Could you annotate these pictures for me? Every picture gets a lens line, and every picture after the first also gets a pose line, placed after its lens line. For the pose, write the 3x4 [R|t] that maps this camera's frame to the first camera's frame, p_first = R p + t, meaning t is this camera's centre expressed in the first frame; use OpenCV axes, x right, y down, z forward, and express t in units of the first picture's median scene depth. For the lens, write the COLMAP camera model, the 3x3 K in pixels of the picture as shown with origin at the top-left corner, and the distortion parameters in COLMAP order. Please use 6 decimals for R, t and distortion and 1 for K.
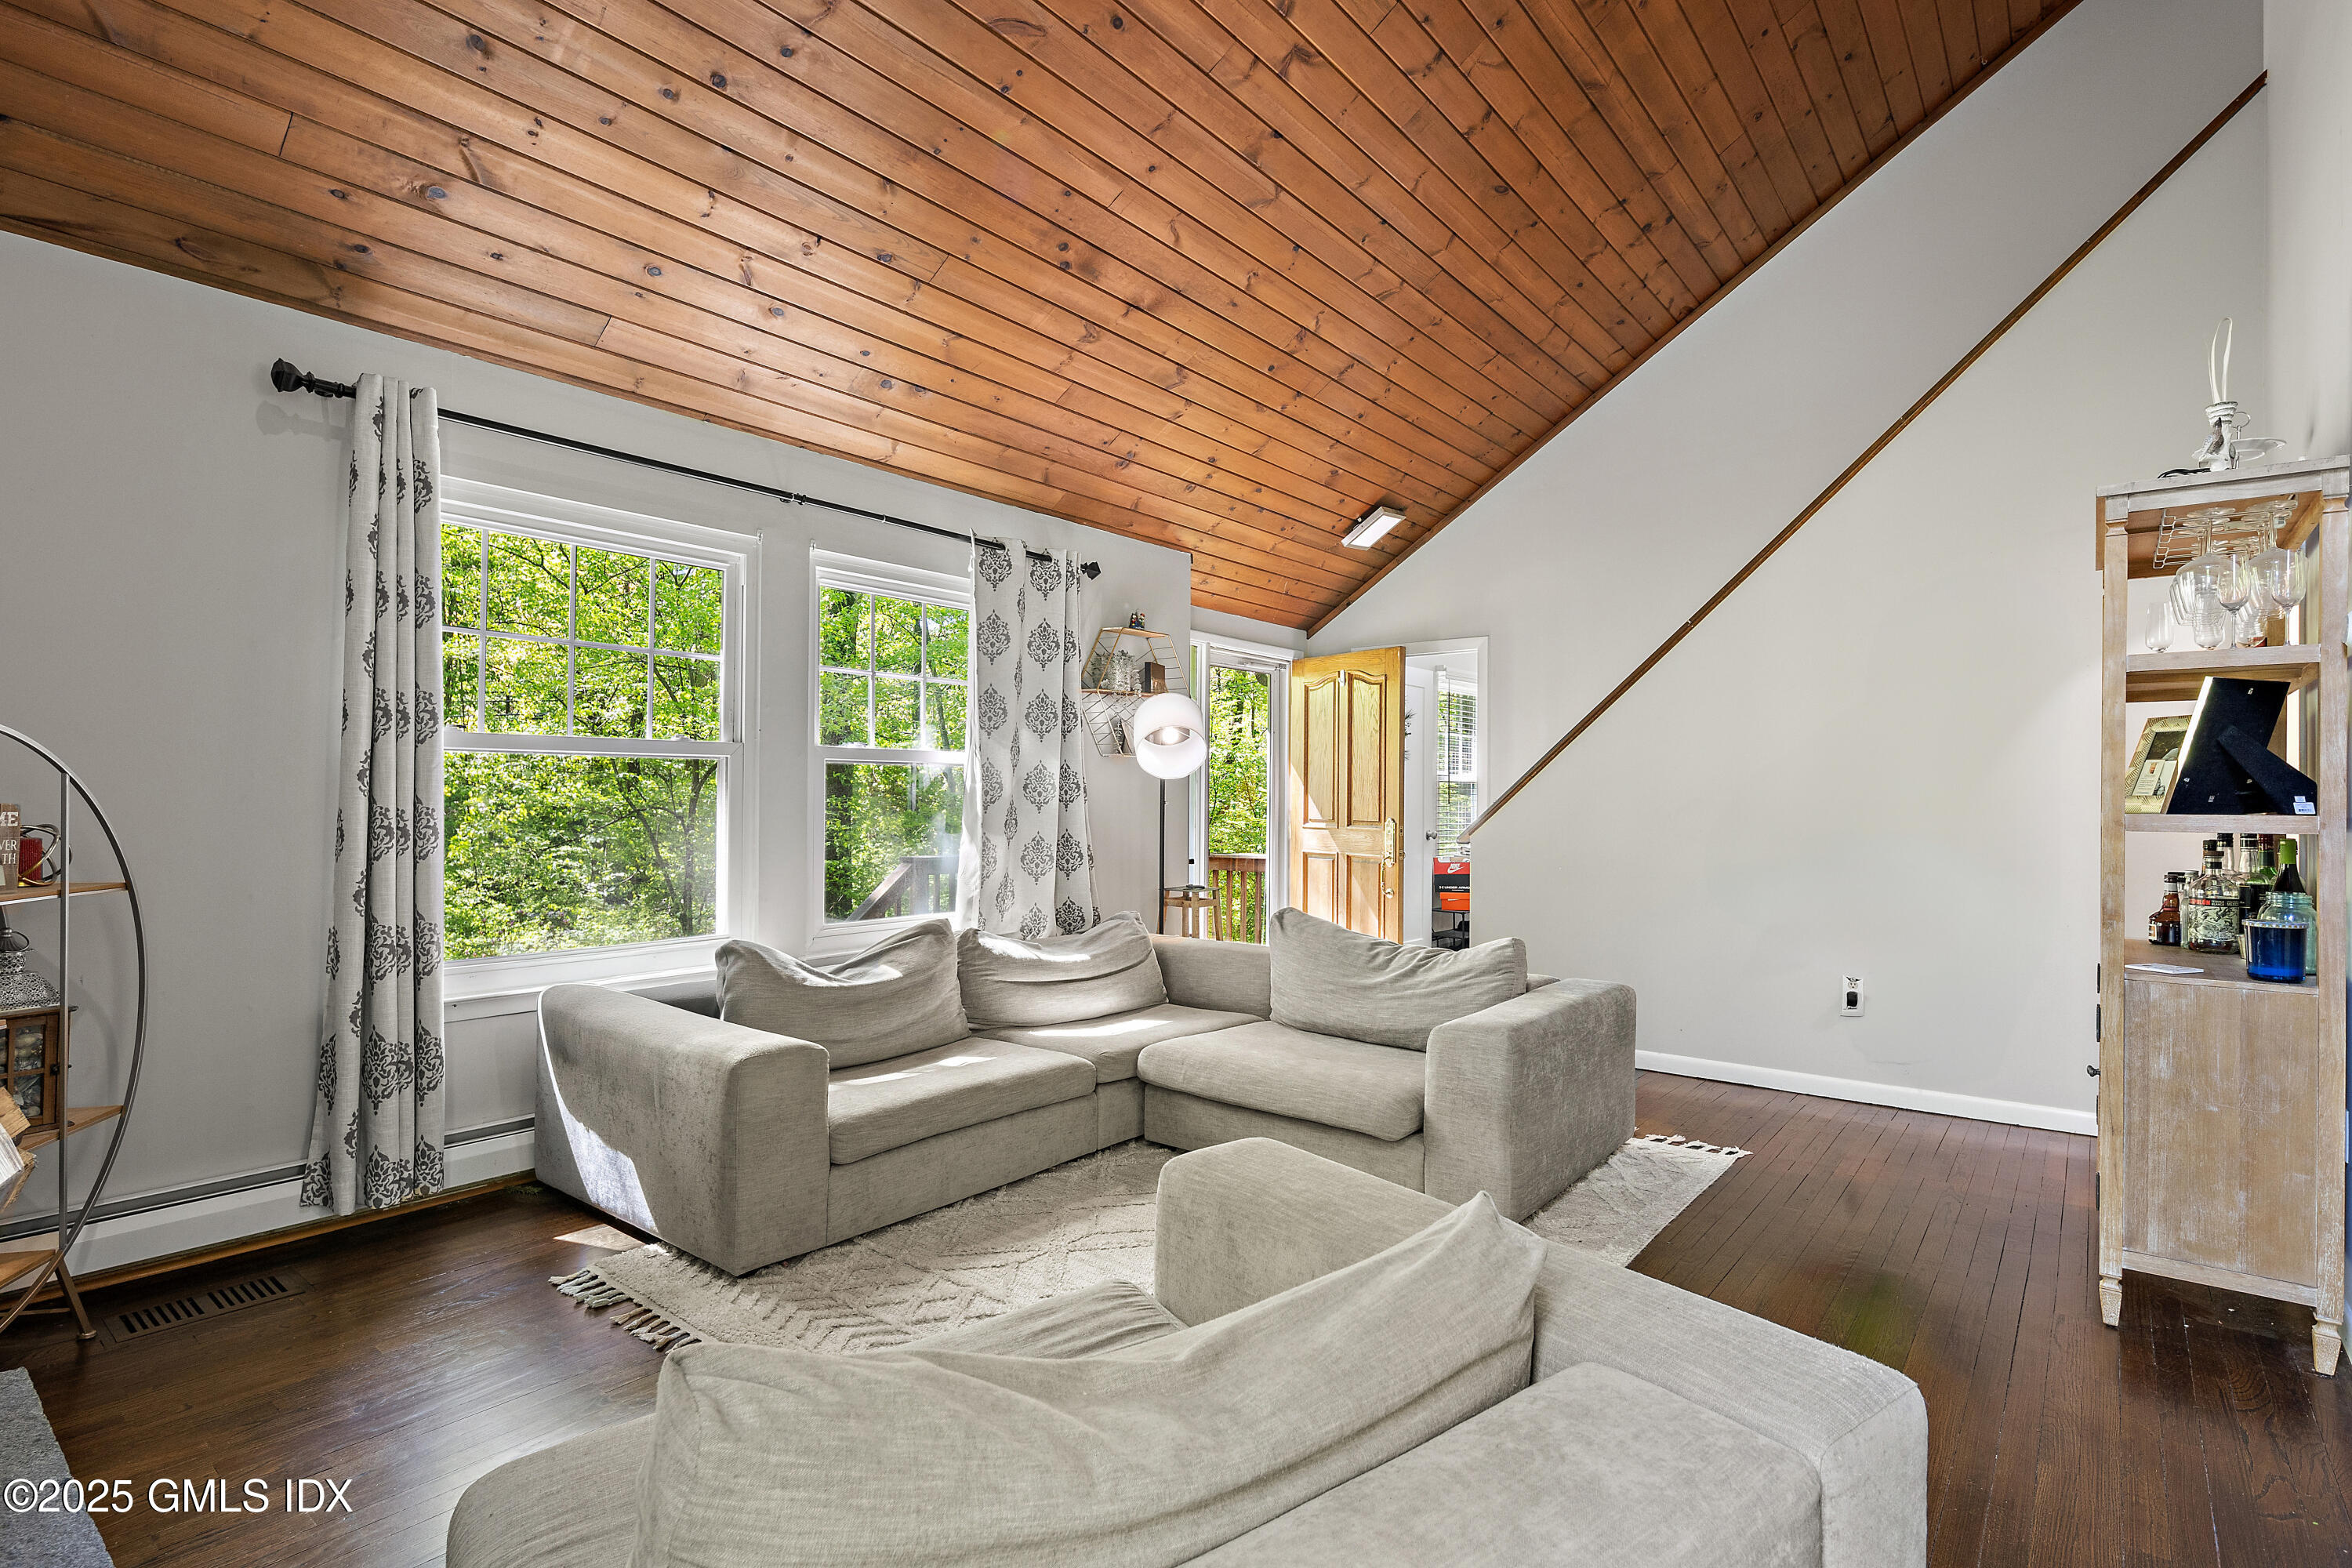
lens RADIAL K [[1148.2, 0, 1178.1], [0, 1148.2, 791.5], [0, 0, 1]] dist [0.005983, -0.002681]
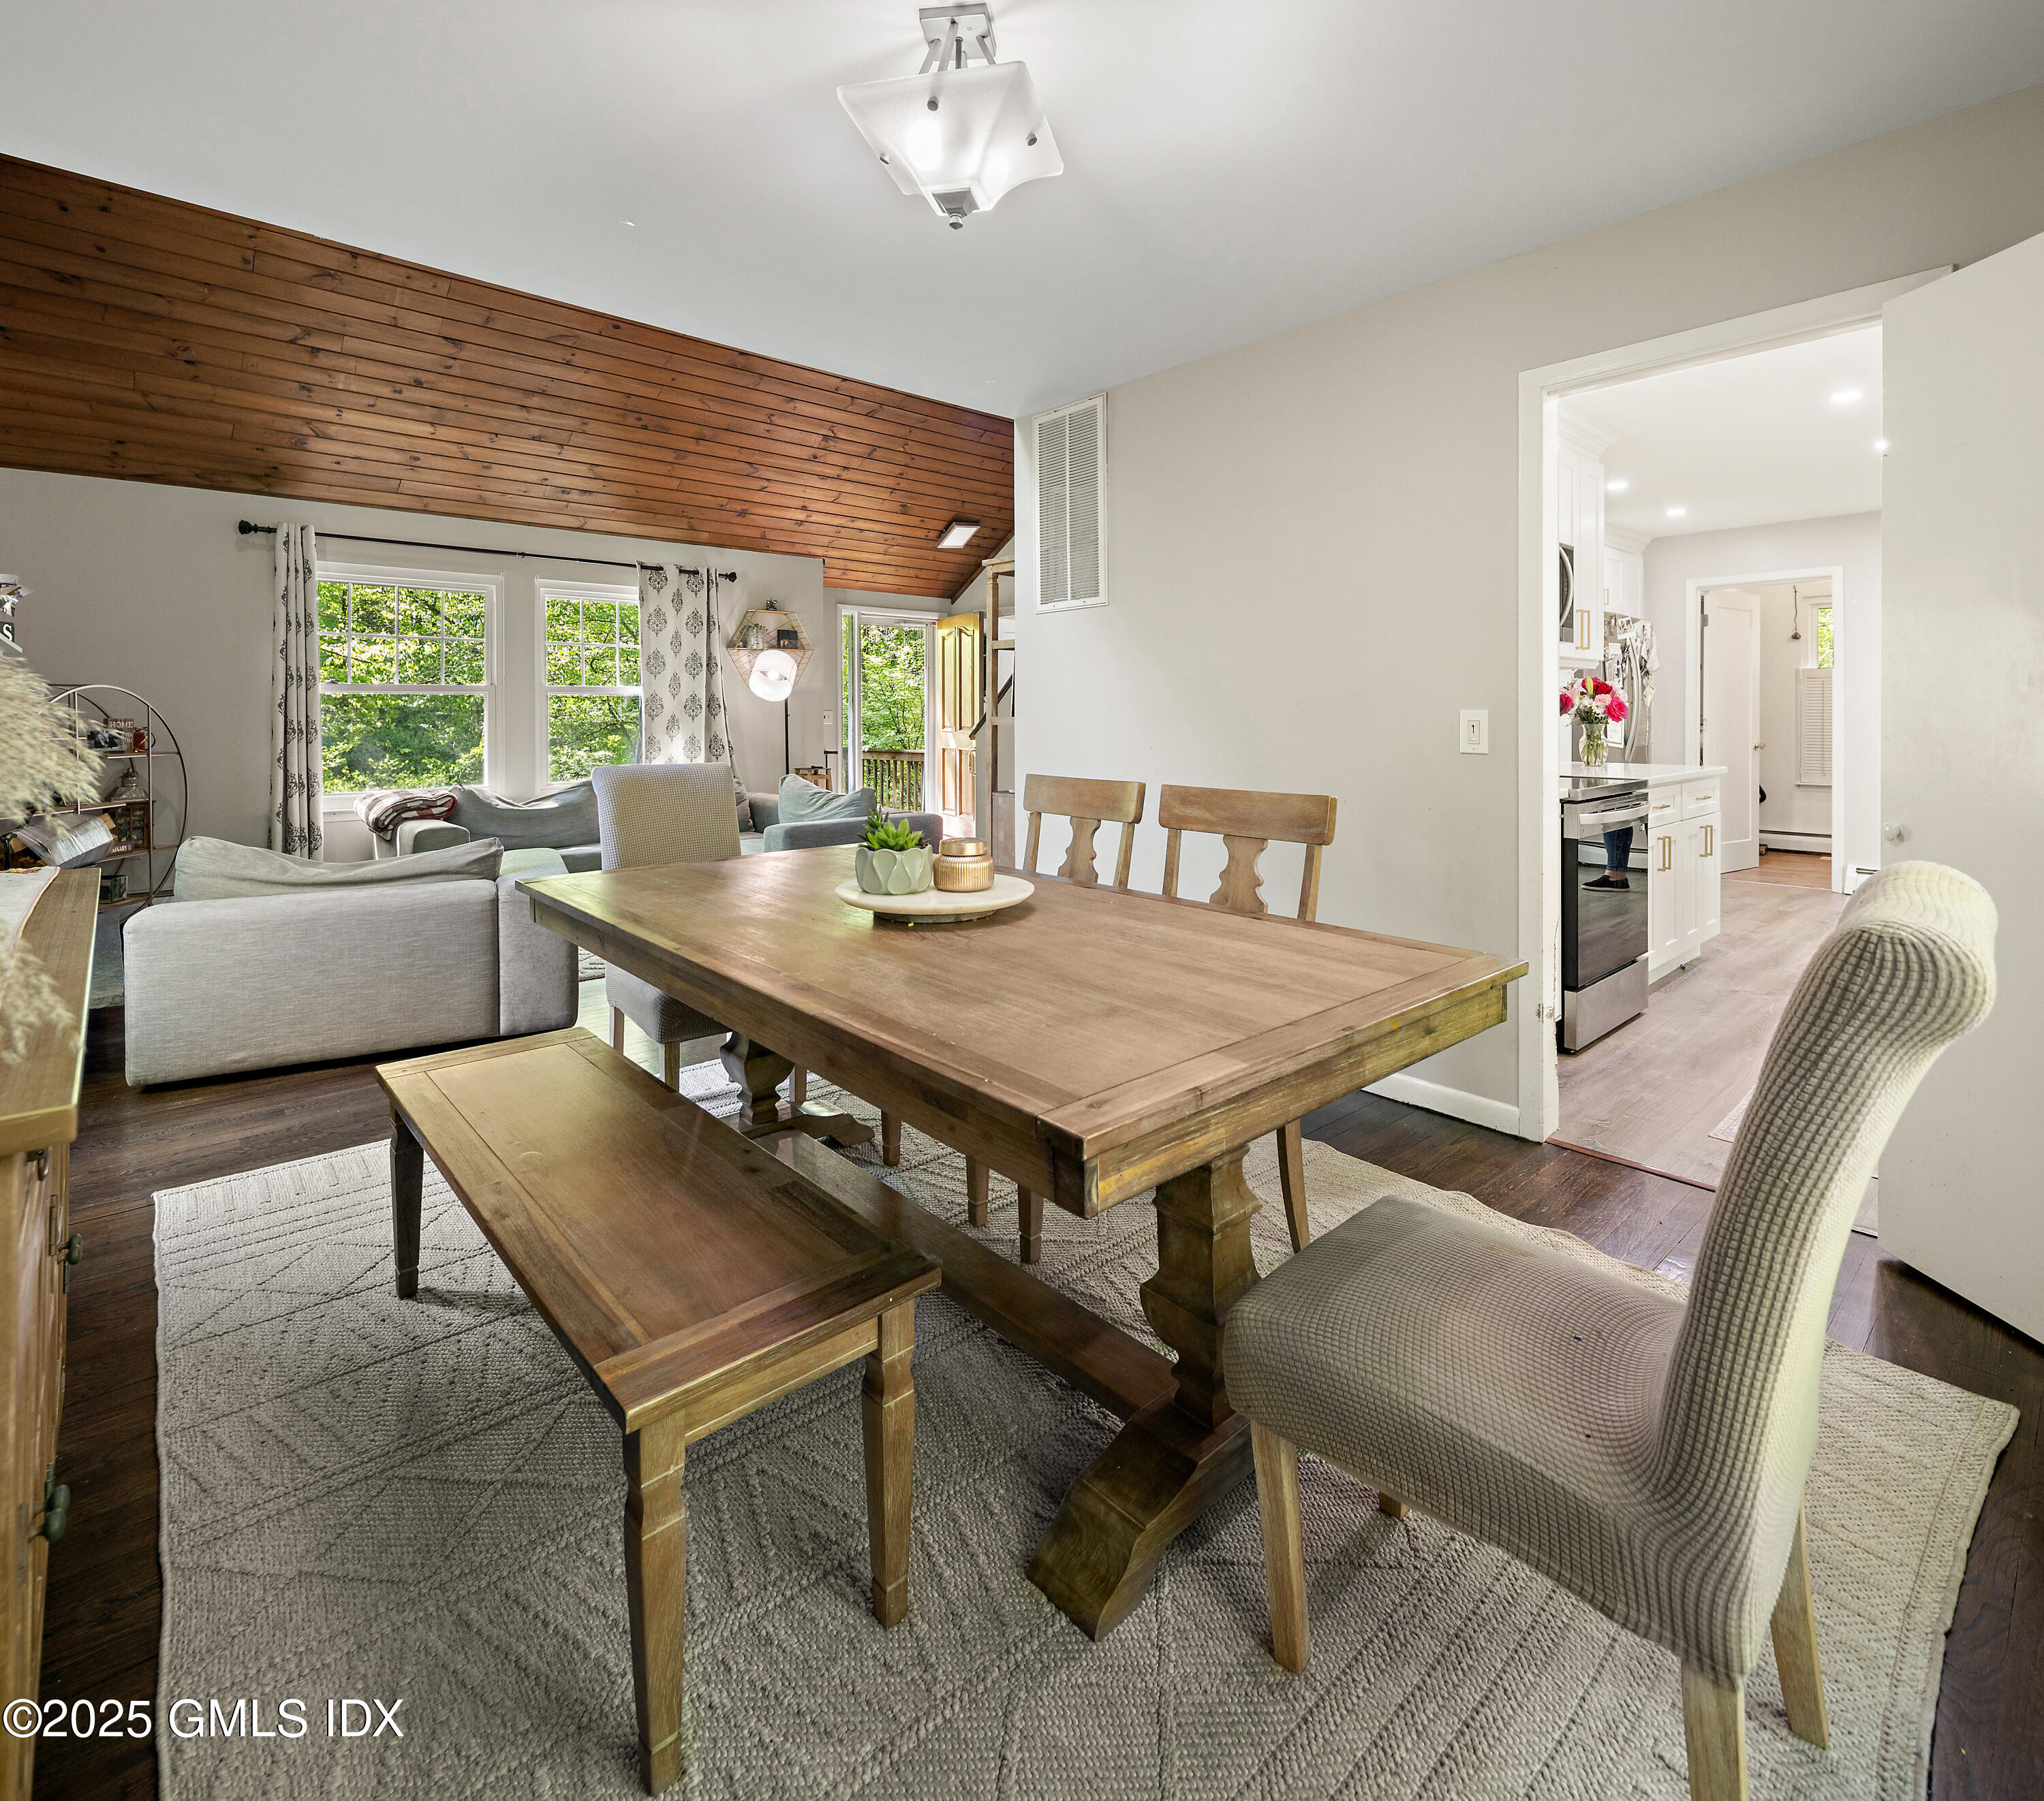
lens RADIAL K [[1009.6, 0, 1011.3], [0, 1009.6, 717.2], [0, 0, 1]] dist [-0.002340, 0.000179]
pose [[0.988442, -0.004751, -0.151524, 0.920436], [0.006598, 0.999910, 0.011688, -0.003904], [0.151455, -0.012553, 0.988384, -0.664757]]
